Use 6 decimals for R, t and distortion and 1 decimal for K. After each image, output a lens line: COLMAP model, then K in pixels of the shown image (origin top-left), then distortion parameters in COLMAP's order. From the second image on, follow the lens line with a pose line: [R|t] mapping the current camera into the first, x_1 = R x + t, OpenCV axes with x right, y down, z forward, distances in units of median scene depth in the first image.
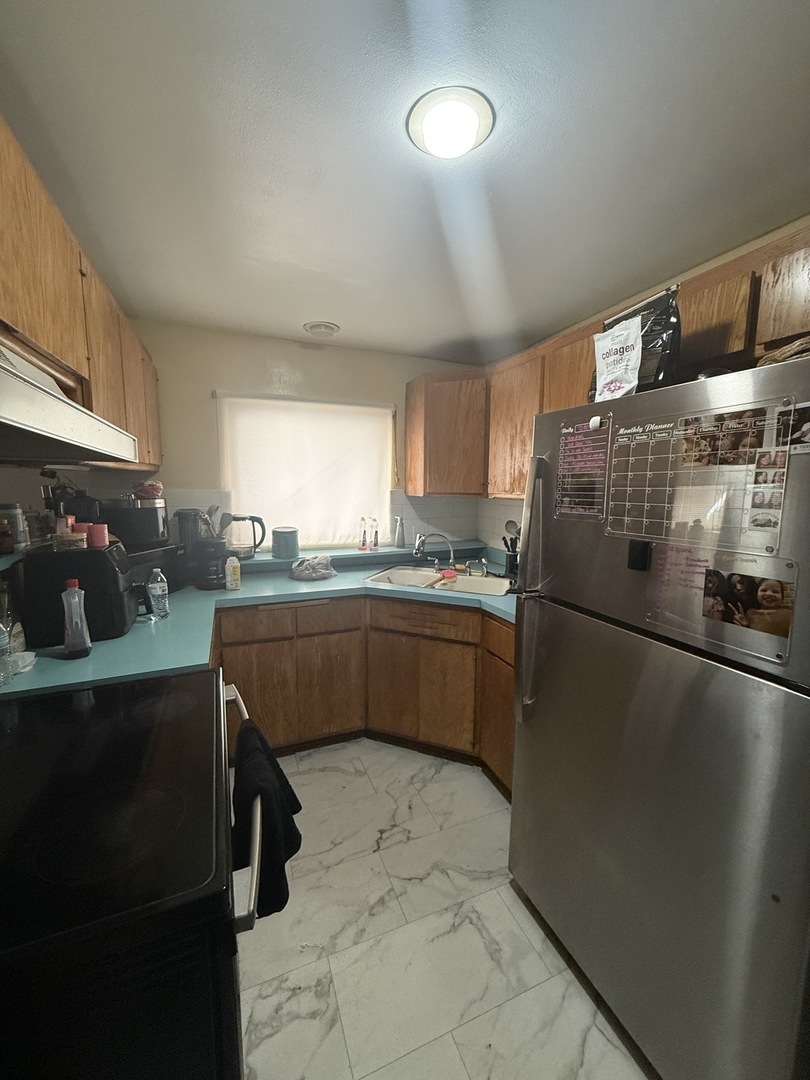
lens RADIAL K [[427.4, 0, 407.9], [0, 427.4, 541.4], [0, 0, 1]] dist [-0.002308, 0.000113]
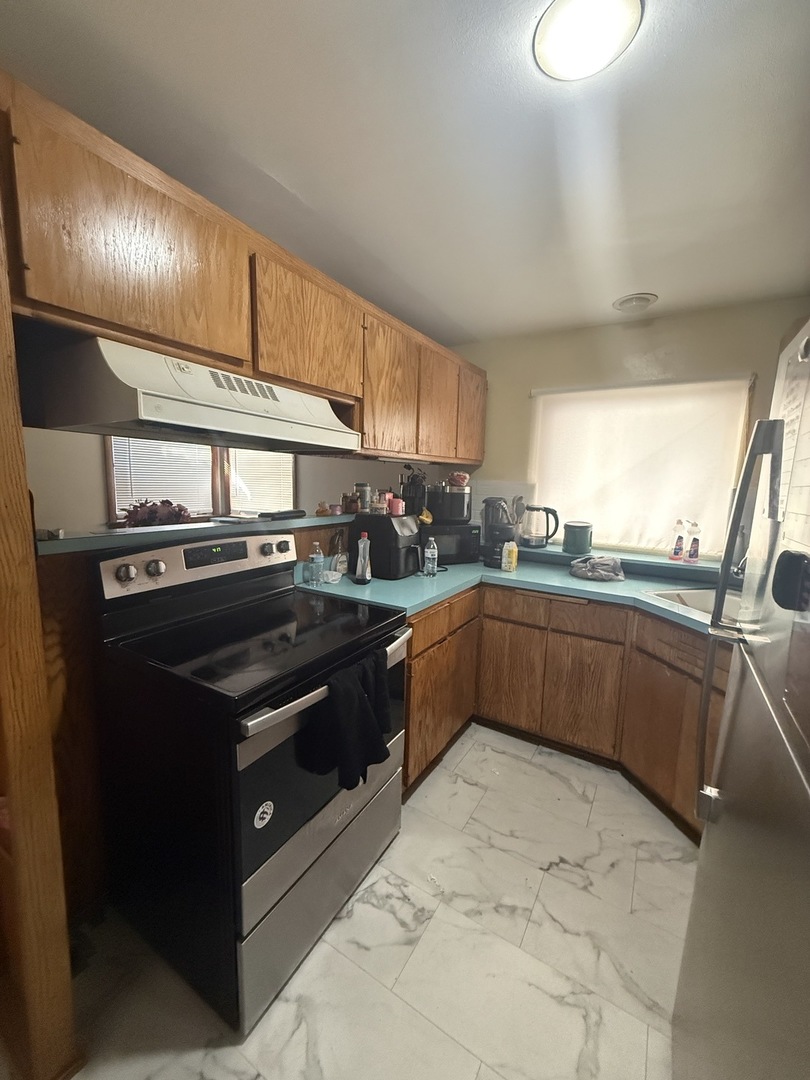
lens RADIAL K [[427.4, 0, 405.6], [0, 427.4, 540.9], [0, 0, 1]] dist [-0.002308, 0.000113]
pose [[0.592156, 0.126068, -0.795901, 0.307269], [-0.132740, 0.989454, 0.057967, 0.007038], [0.794815, 0.071322, 0.602646, 0.124521]]
